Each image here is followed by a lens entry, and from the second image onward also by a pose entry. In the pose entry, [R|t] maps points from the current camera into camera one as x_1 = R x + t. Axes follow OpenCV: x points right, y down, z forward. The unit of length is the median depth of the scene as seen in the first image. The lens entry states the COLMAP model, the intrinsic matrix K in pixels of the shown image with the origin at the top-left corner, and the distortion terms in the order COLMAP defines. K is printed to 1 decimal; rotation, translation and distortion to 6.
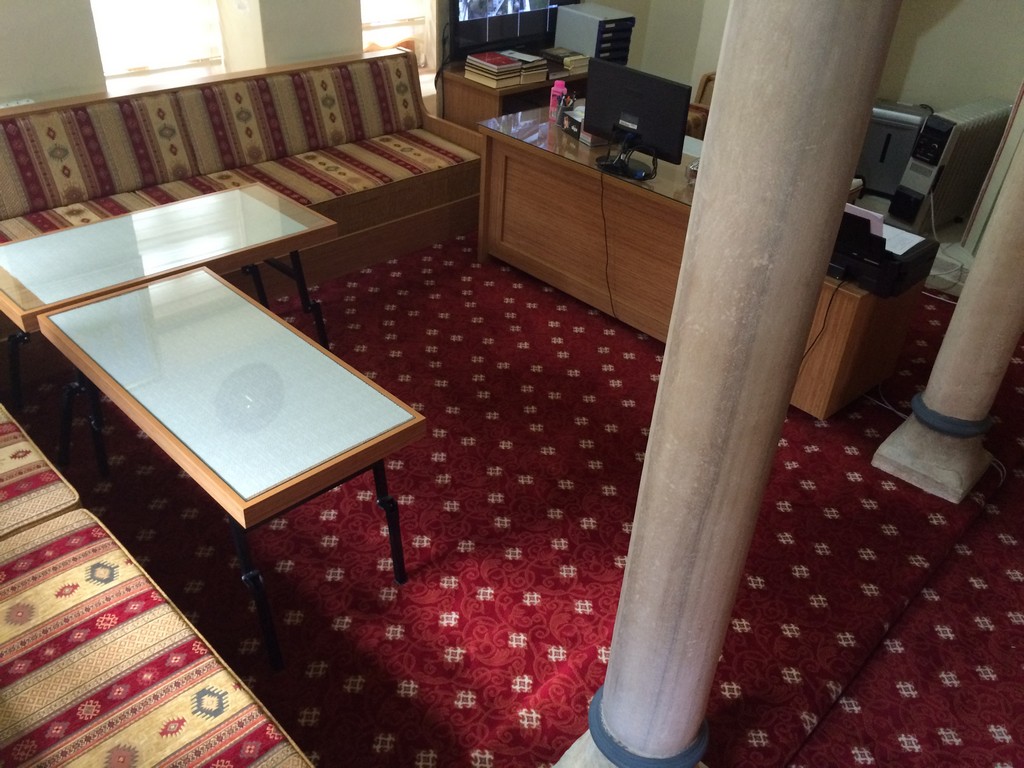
lens RADIAL K [[872.3, 0, 513.3], [0, 872.3, 383.1], [0, 0, 1]] dist [0.055405, -0.052119]
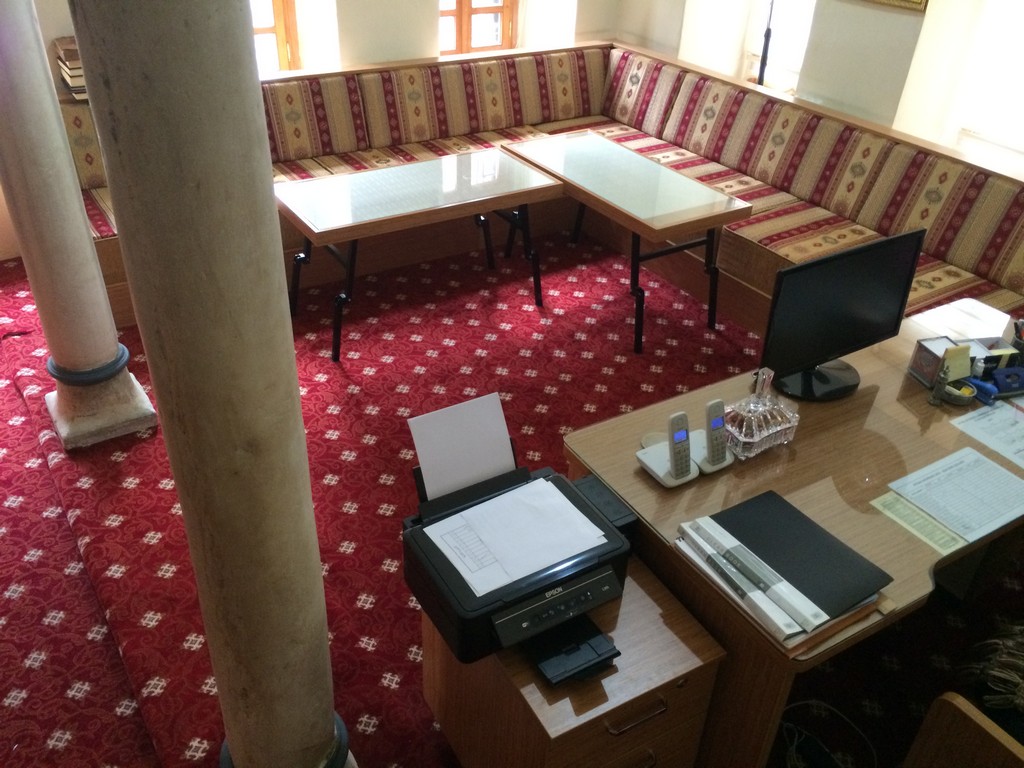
lens RADIAL K [[872.3, 0, 509.5], [0, 872.3, 384.9], [0, 0, 1]] dist [0.055405, -0.052119]
pose [[-0.215386, 0.480632, -0.850060, 0.727004], [-0.581873, 0.635916, 0.506986, -0.441648], [0.784240, 0.603825, 0.142700, 0.748453]]
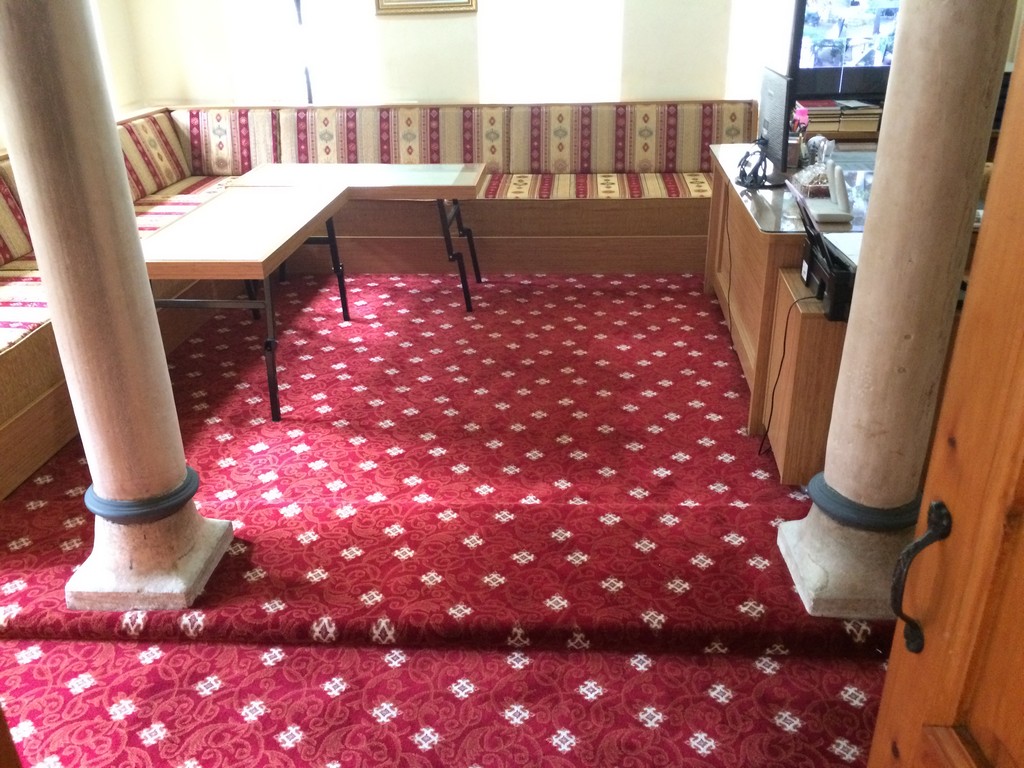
lens RADIAL K [[872.3, 0, 512.2], [0, 872.3, 382.7], [0, 0, 1]] dist [0.055405, -0.052119]
pose [[0.647306, 0.248566, -0.720562, 0.670416], [-0.368527, 0.929559, -0.010398, 0.051305], [0.667220, 0.272277, 0.693313, 0.264715]]
